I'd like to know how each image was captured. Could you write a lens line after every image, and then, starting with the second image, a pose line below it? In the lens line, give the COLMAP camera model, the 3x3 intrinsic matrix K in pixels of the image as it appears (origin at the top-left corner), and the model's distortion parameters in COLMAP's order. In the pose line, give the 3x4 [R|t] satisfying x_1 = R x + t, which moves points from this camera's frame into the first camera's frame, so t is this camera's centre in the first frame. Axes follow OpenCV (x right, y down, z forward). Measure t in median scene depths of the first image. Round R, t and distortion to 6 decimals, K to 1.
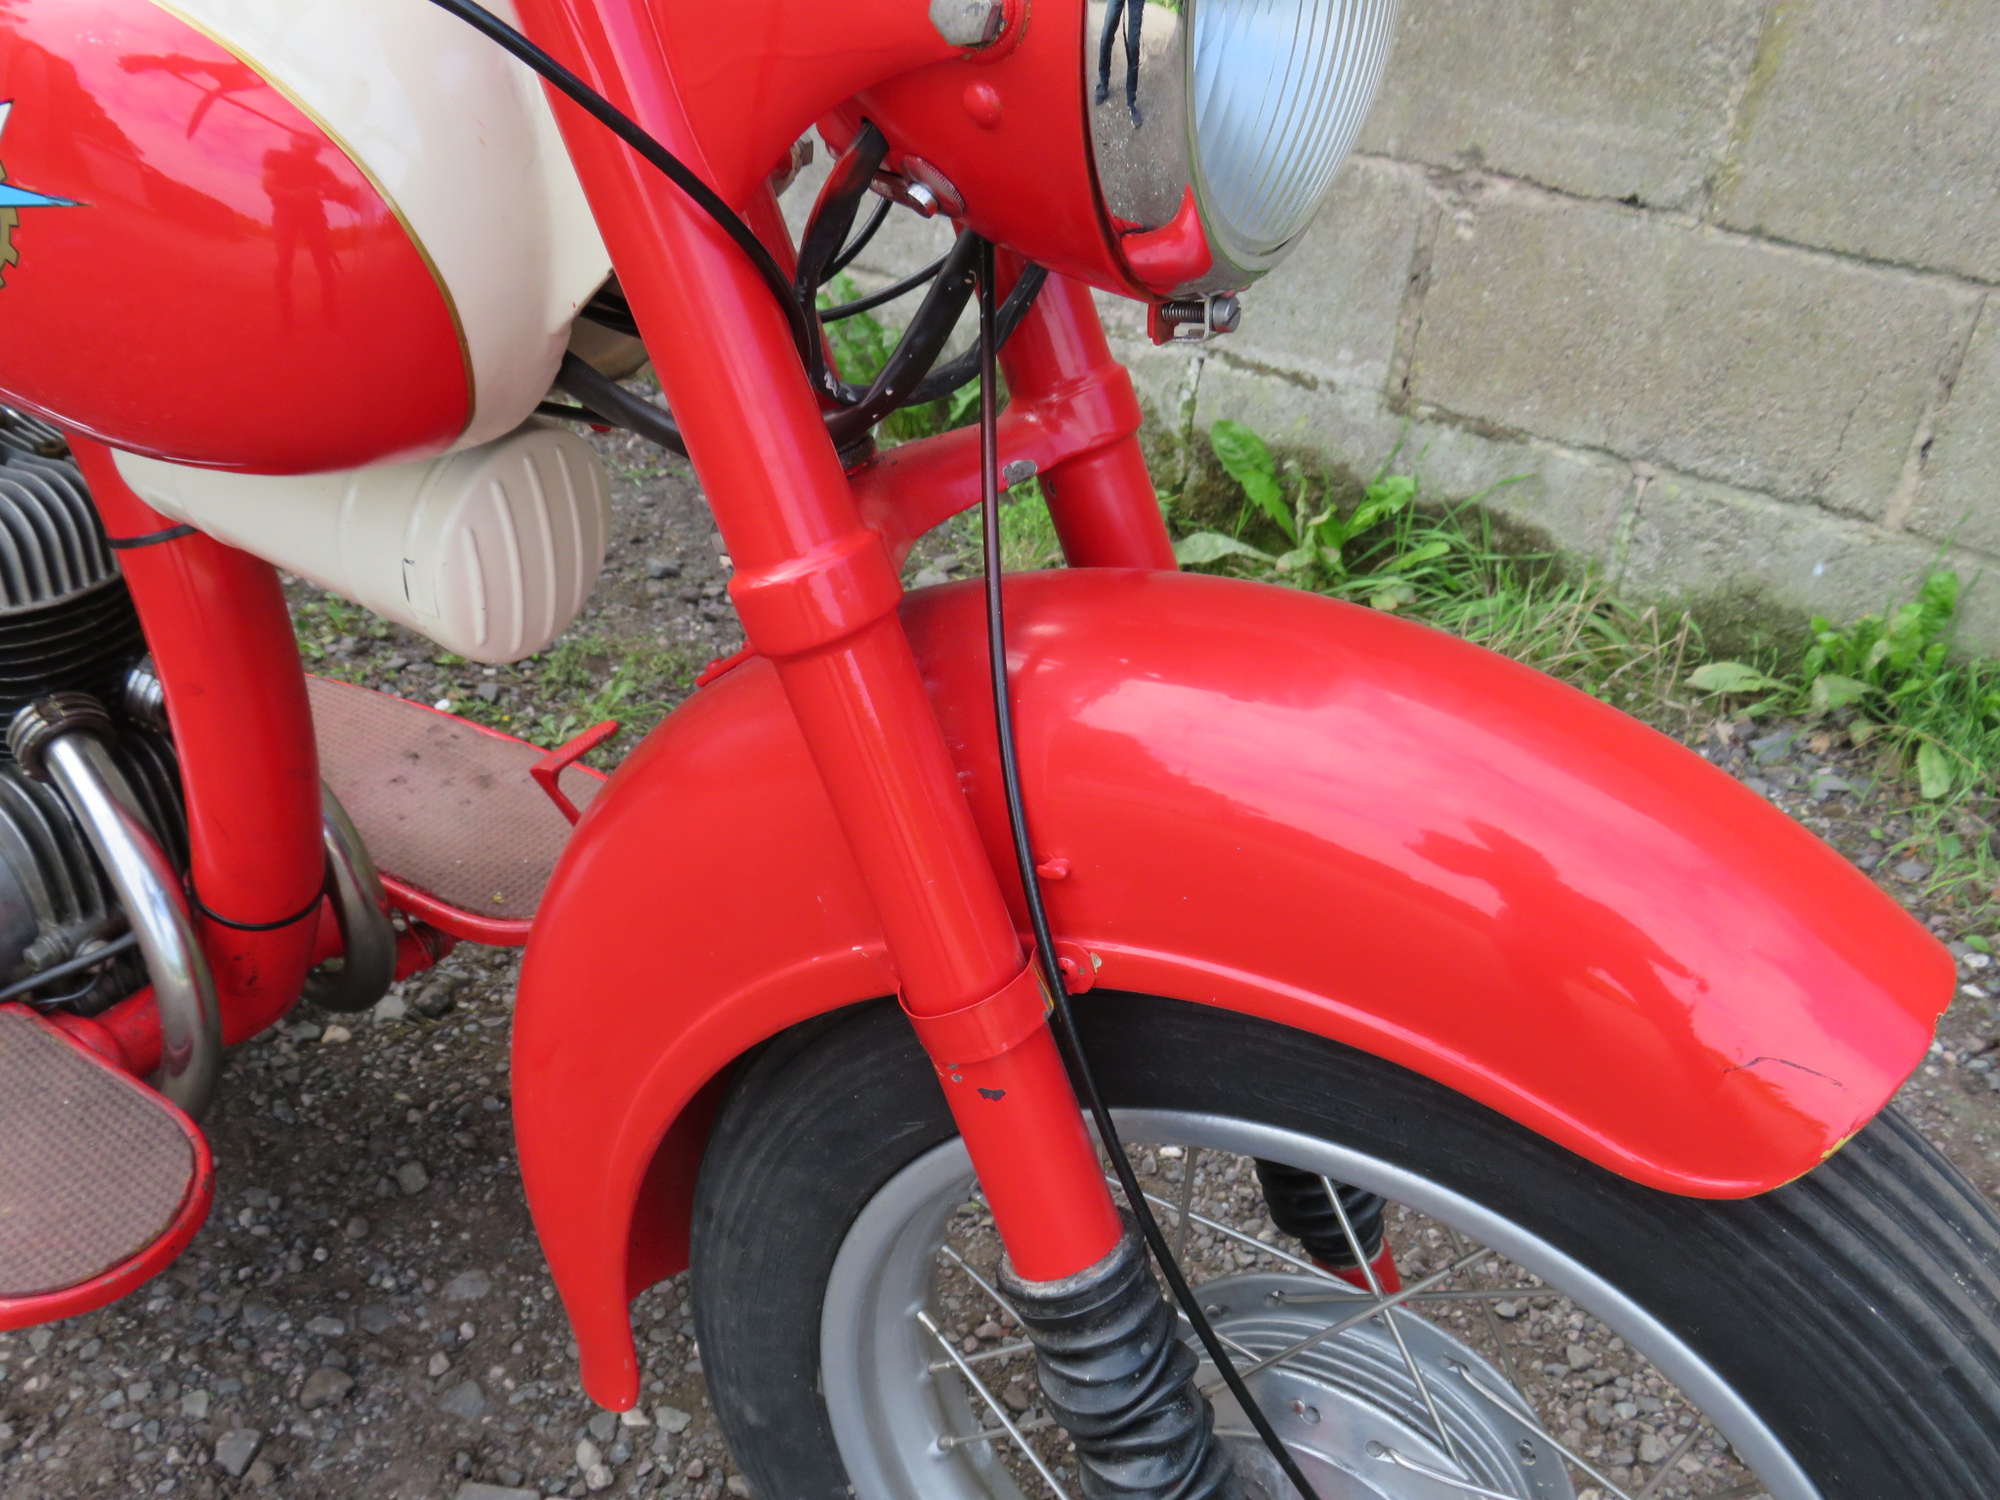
lens RADIAL K [[1775.8, 0, 1000.0], [0, 1775.8, 750.0], [0, 0, 1]] dist [-0.065020, 0.030652]
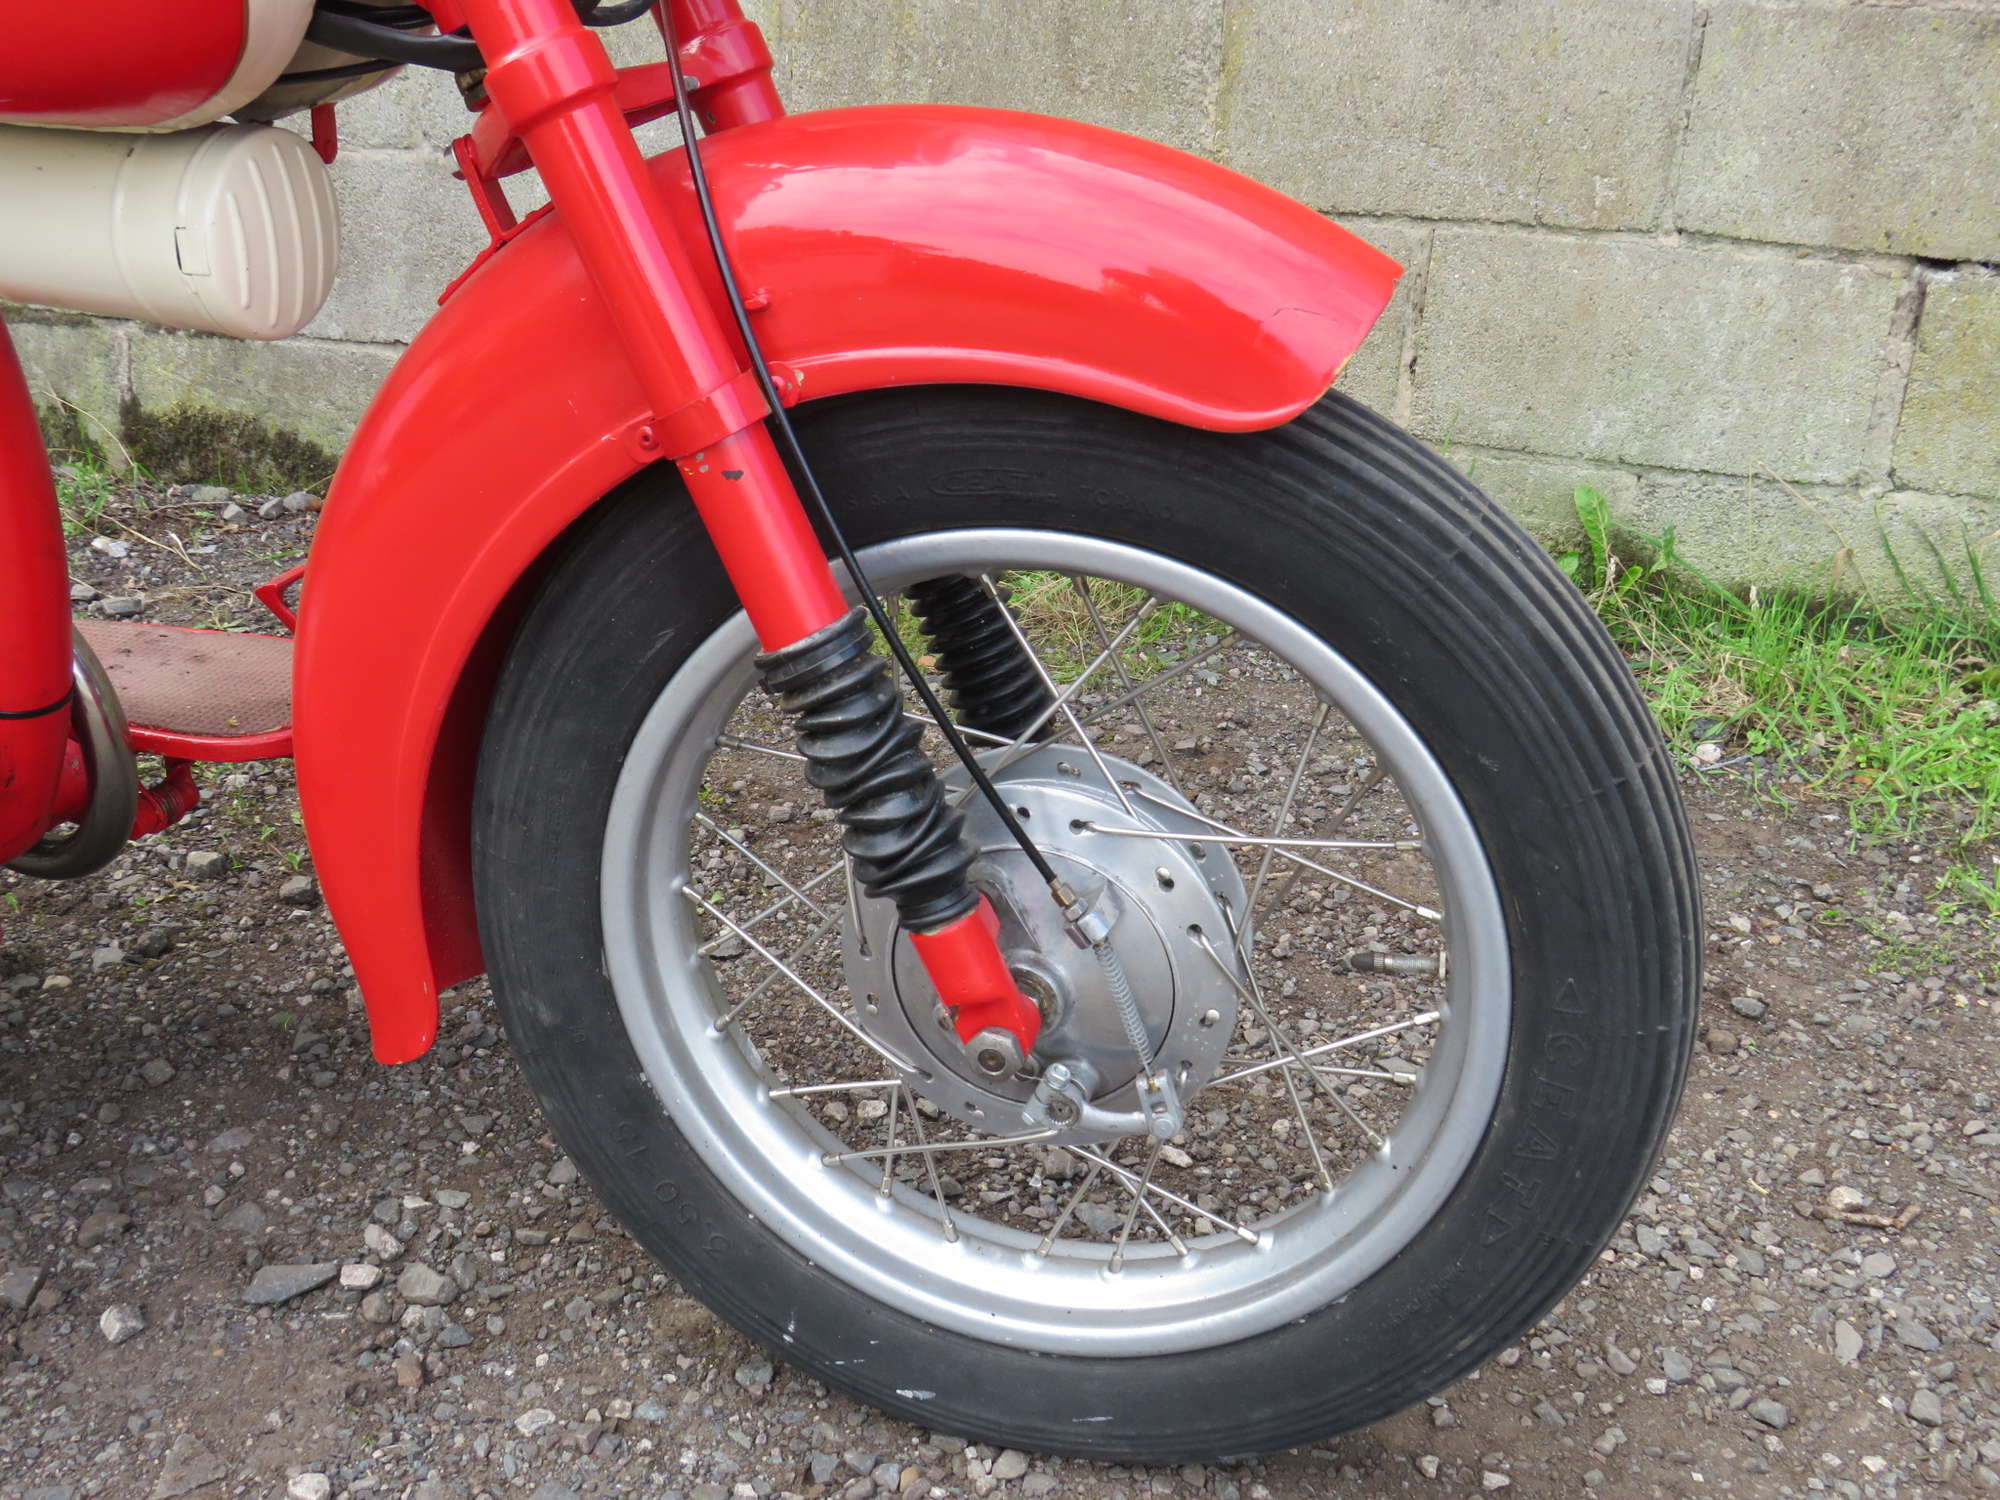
lens RADIAL K [[1771.2, 0, 1000.0], [0, 1771.2, 750.0], [0, 0, 1]] dist [-0.069068, 0.026282]
pose [[0.968268, -0.127871, 0.214721, -0.057498], [0.155151, 0.981133, -0.115354, 0.277417], [-0.195920, 0.145007, 0.969839, -0.120210]]
